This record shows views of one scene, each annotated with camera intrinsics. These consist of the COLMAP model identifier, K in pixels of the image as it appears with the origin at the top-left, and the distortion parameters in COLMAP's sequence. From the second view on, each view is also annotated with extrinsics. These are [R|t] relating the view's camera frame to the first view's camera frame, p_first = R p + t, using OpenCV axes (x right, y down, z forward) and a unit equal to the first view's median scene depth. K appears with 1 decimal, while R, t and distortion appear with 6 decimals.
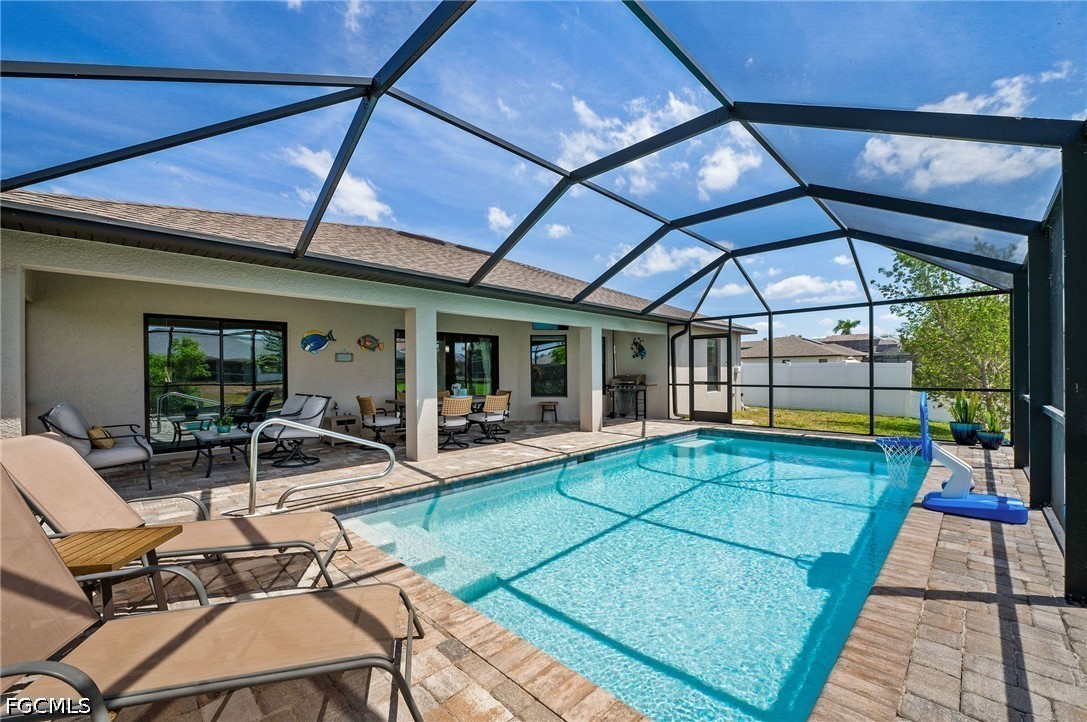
lens RADIAL K [[434.3, 0, 547.7], [0, 434.3, 369.5], [0, 0, 1]] dist [-0.006993, 0.000071]
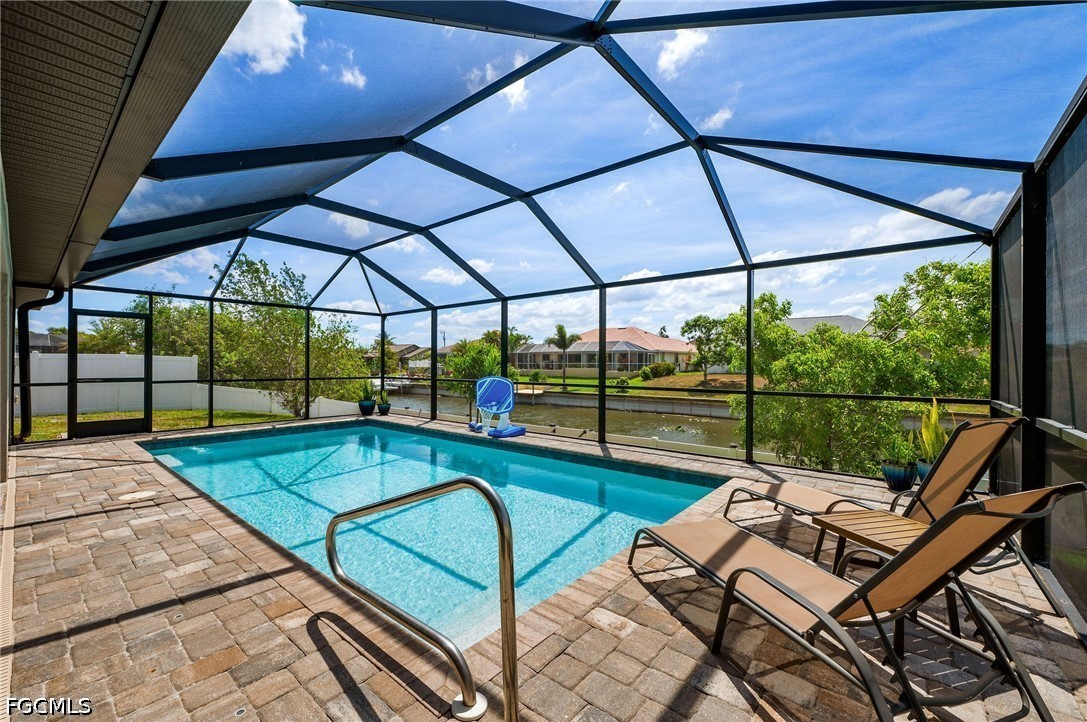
lens RADIAL K [[434.3, 0, 544.4], [0, 434.3, 361.8], [0, 0, 1]] dist [-0.006993, 0.000071]
pose [[-0.066736, 0.005282, 0.997757, -0.457952], [-0.002299, 0.999983, -0.005447, 0.005491], [-0.997768, -0.002657, -0.066723, 0.429550]]
